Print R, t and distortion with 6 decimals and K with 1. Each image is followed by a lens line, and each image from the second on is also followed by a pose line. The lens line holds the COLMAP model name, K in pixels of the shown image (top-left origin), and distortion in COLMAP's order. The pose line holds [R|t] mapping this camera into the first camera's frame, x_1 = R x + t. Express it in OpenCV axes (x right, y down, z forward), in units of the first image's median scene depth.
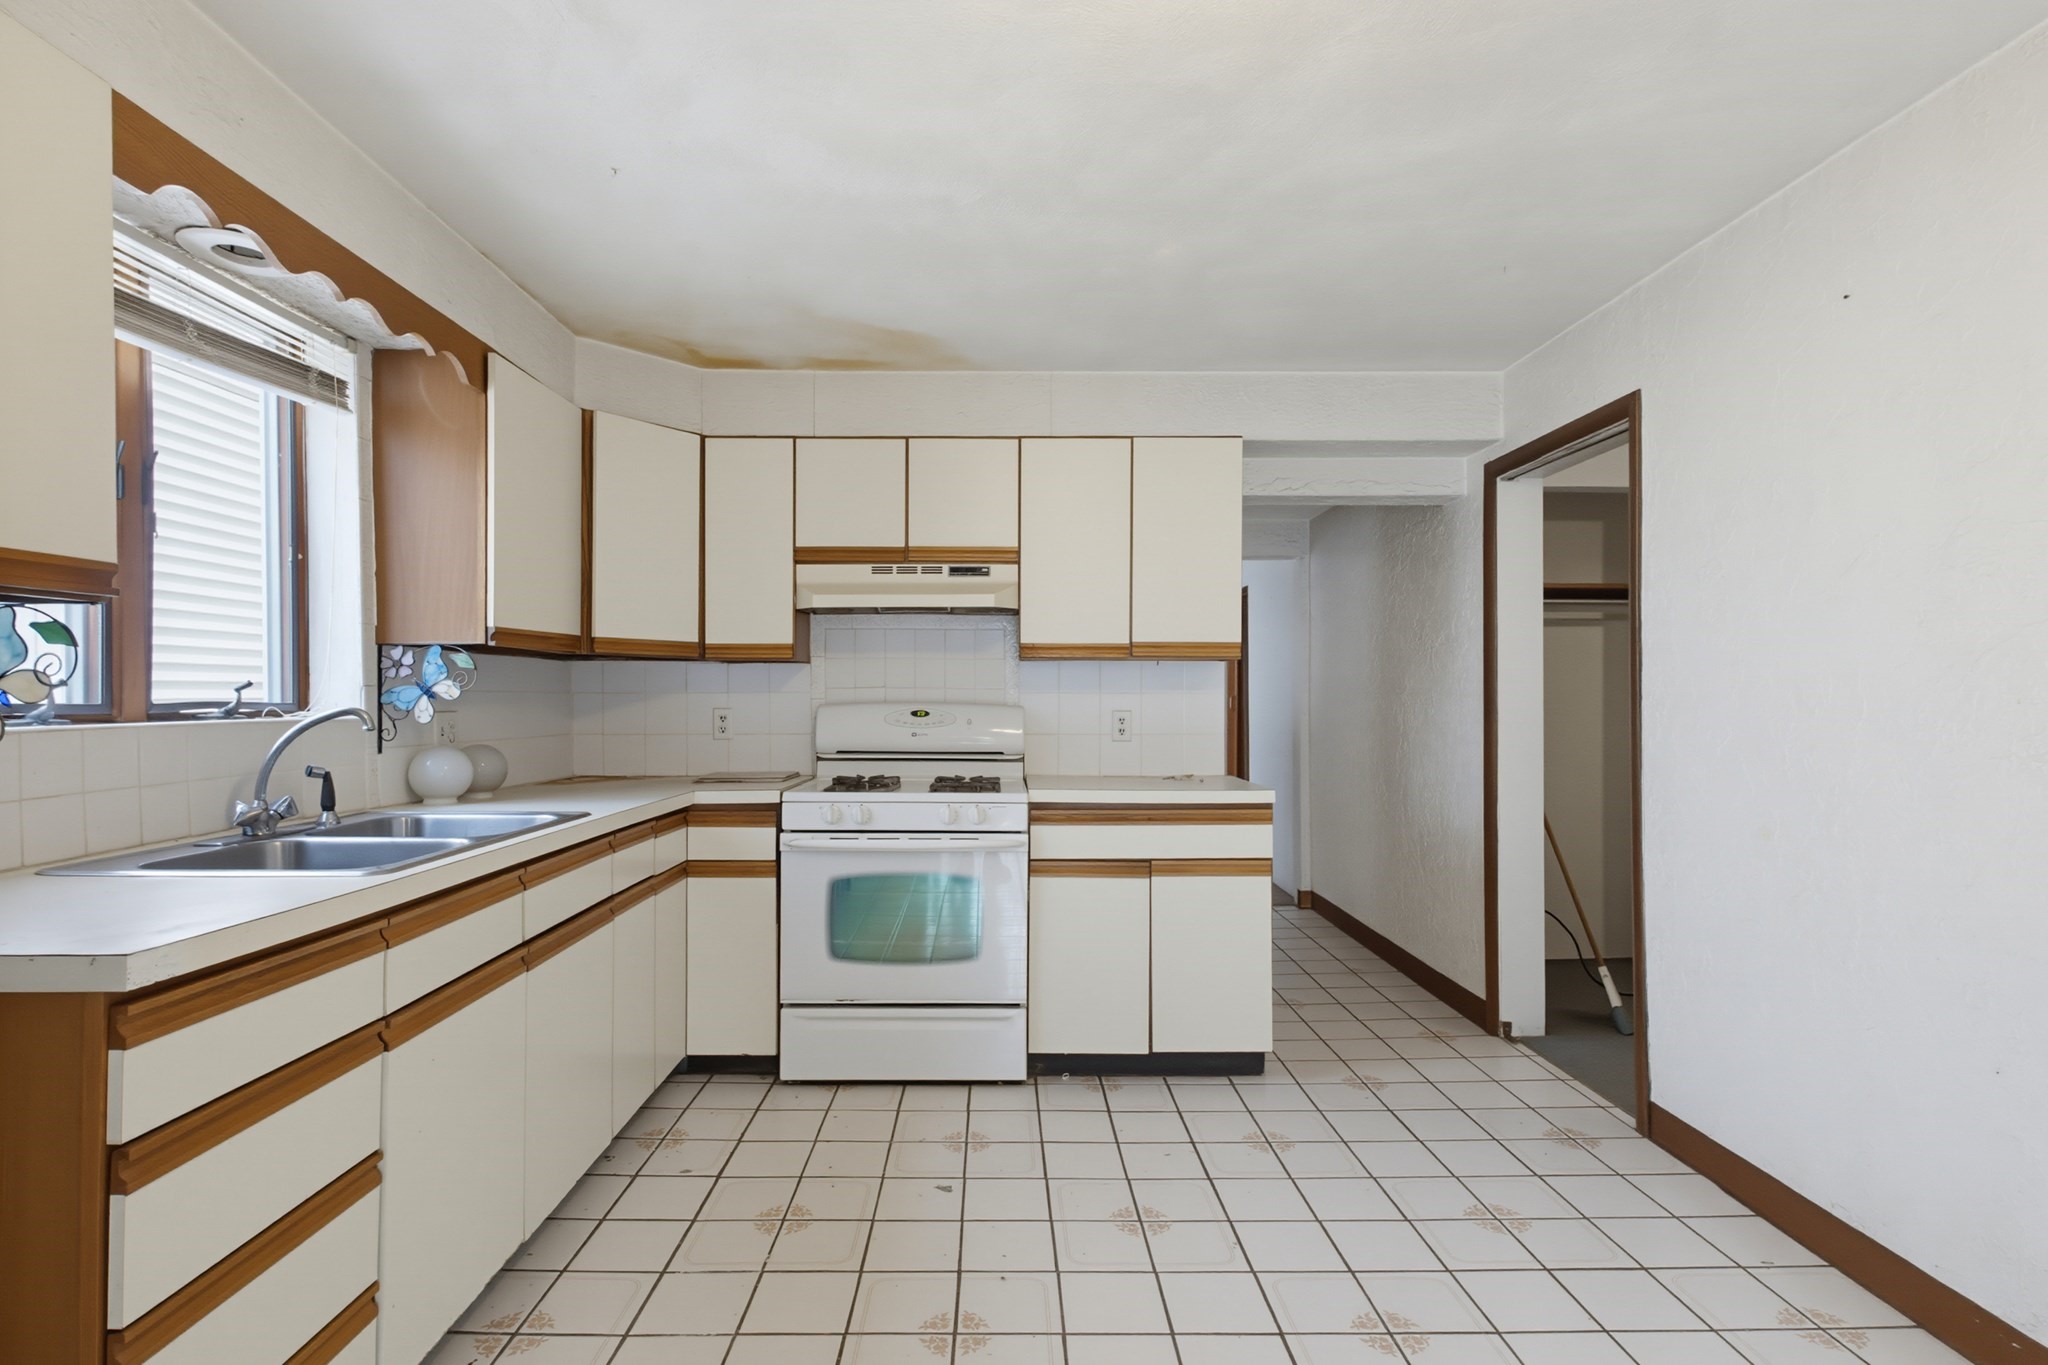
lens RADIAL K [[1006.3, 0, 1017.7], [0, 1006.3, 691.2], [0, 0, 1]] dist [0.016993, -0.008212]
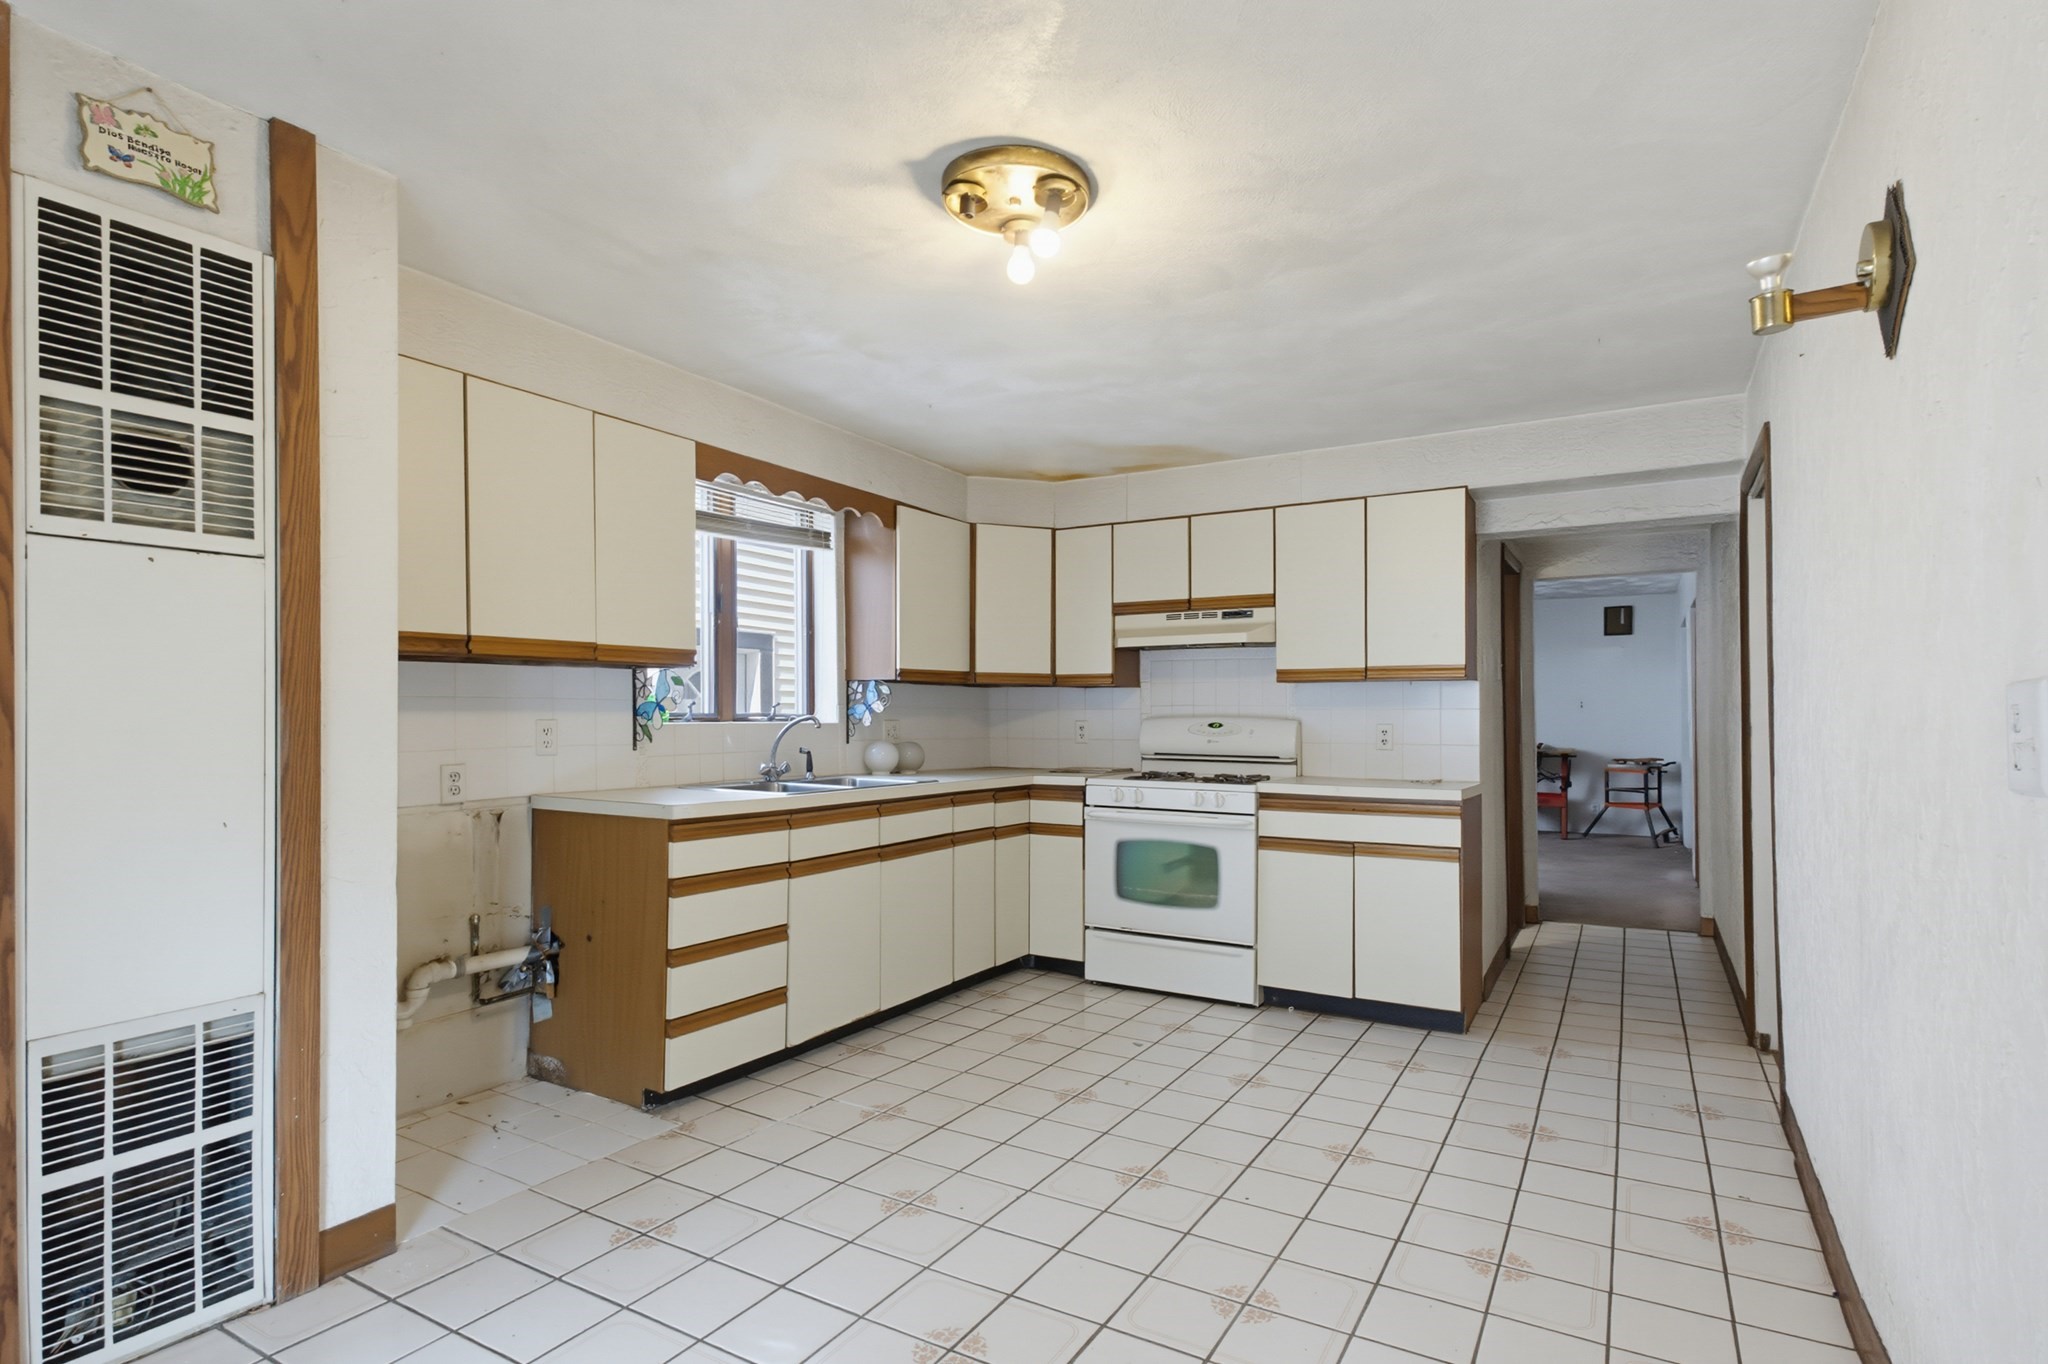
lens RADIAL K [[951.5, 0, 1026.3], [0, 951.5, 705.0], [0, 0, 1]] dist [0.000683, 0.000111]
pose [[0.871487, -0.004495, -0.490397, 0.354997], [0.000980, 0.999972, -0.007425, 0.006393], [0.490417, 0.005990, 0.871467, -0.219370]]
